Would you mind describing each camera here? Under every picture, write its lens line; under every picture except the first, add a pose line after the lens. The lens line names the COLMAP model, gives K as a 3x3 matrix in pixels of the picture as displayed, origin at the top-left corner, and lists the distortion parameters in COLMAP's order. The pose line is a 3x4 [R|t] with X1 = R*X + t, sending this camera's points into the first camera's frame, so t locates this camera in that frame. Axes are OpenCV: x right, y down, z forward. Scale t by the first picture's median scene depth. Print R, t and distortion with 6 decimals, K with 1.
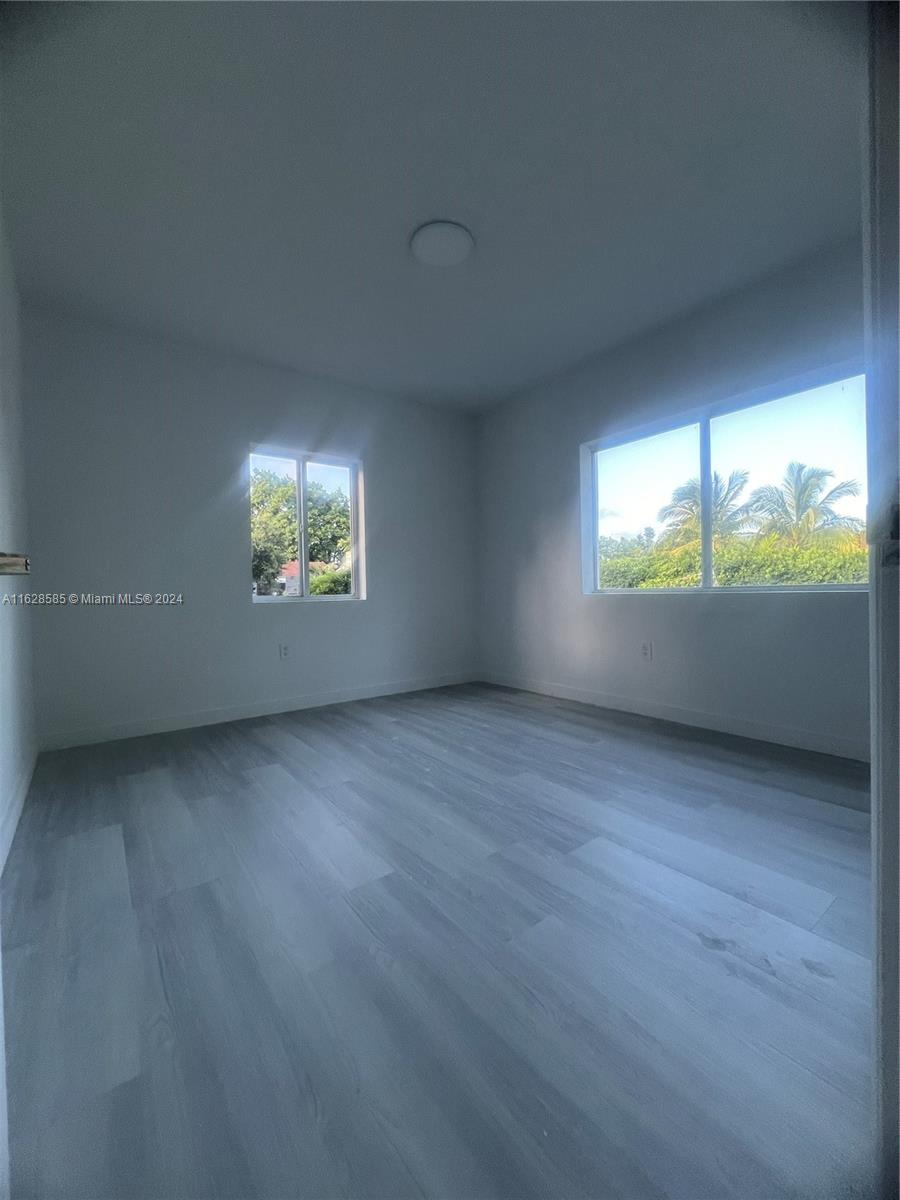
lens RADIAL K [[477.3, 0, 450.0], [0, 477.3, 600.0], [0, 0, 1]] dist [0.003013, 0.000207]
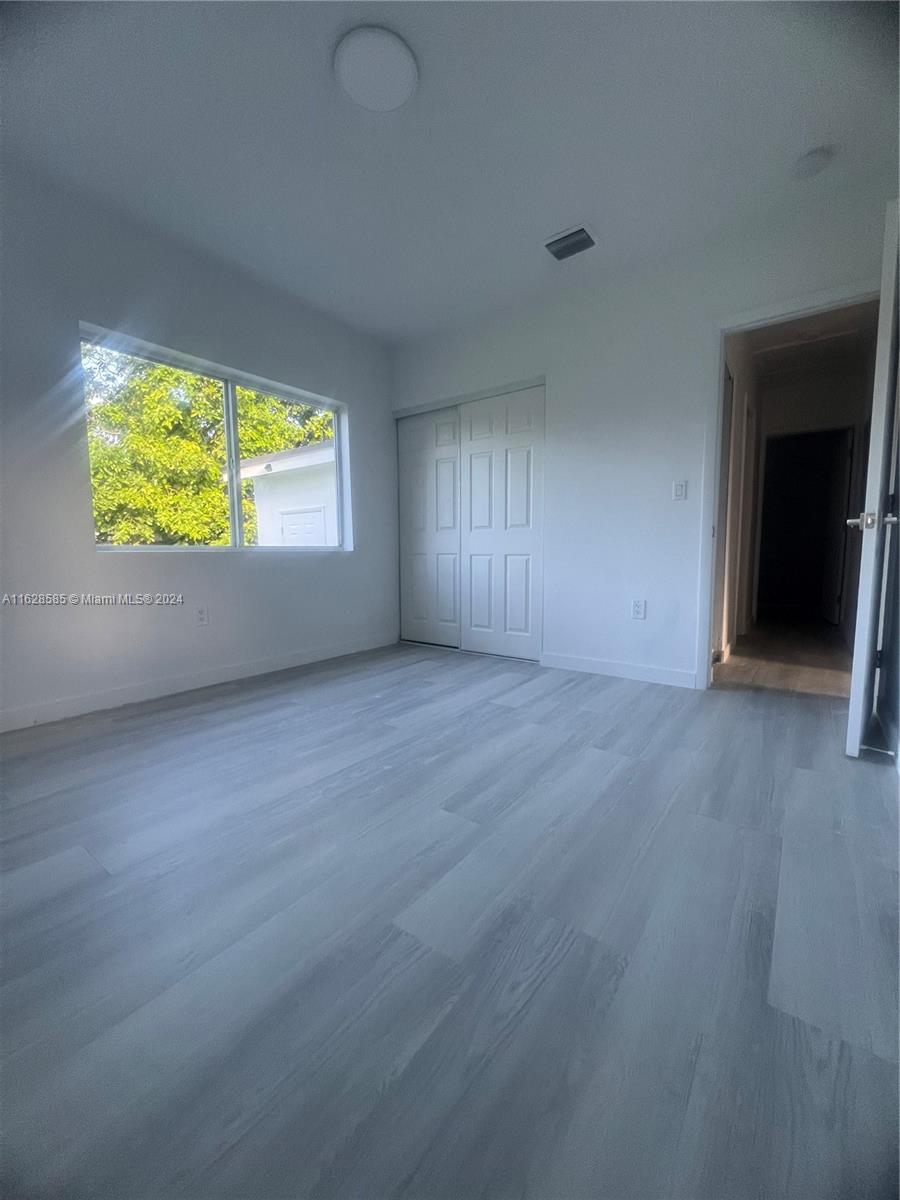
lens RADIAL K [[477.3, 0, 450.0], [0, 477.3, 600.0], [0, 0, 1]] dist [0.003013, 0.000207]
pose [[-0.282175, -0.070676, 0.956756, -0.729991], [0.029105, 0.996193, 0.082173, 0.021549], [-0.958921, 0.051034, -0.279044, 1.009103]]
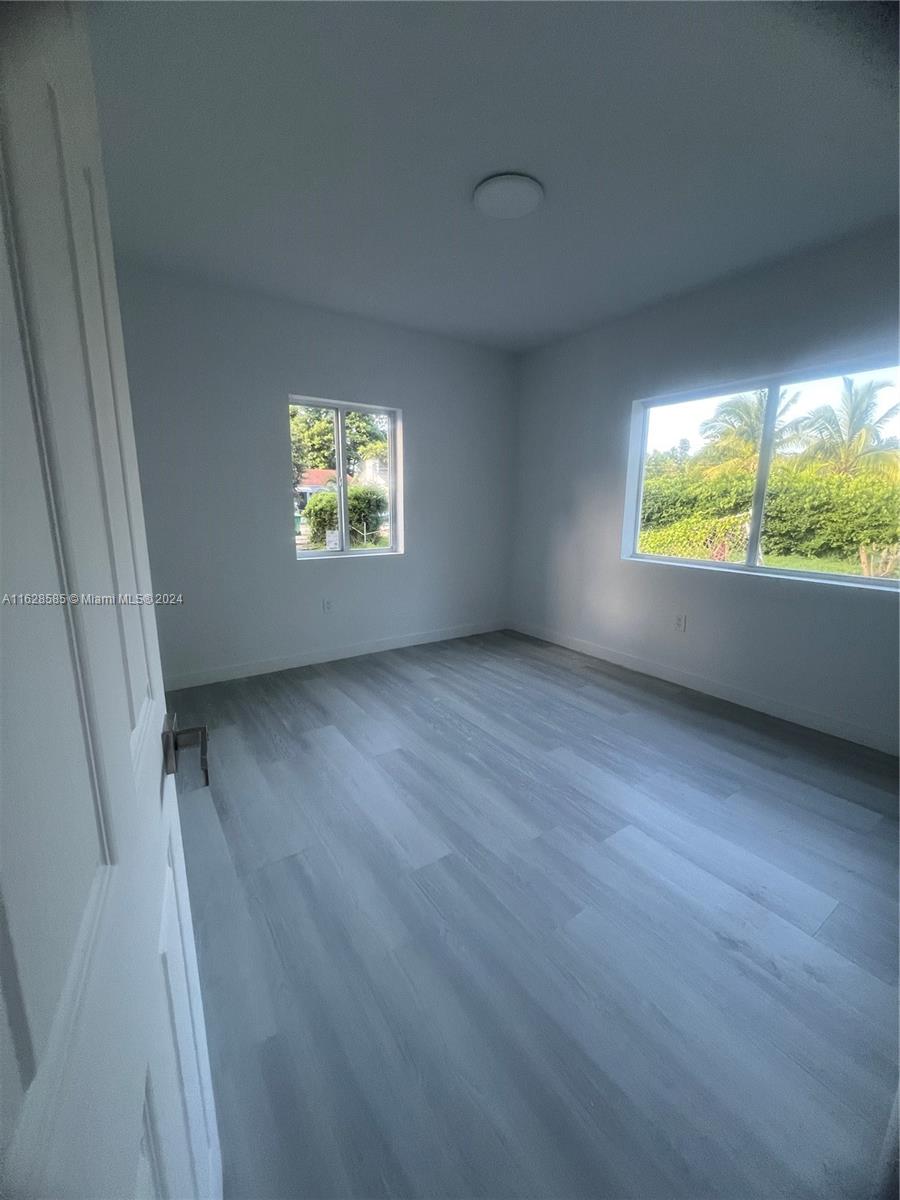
lens RADIAL K [[478.3, 0, 452.6], [0, 478.3, 597.2], [0, 0, 1]] dist [0.007621, 0.000092]
pose [[0.998918, 0.037054, -0.028121, -0.061381], [-0.031261, 0.982423, 0.184034, -0.151104], [0.034446, -0.182956, 0.982518, -0.019480]]
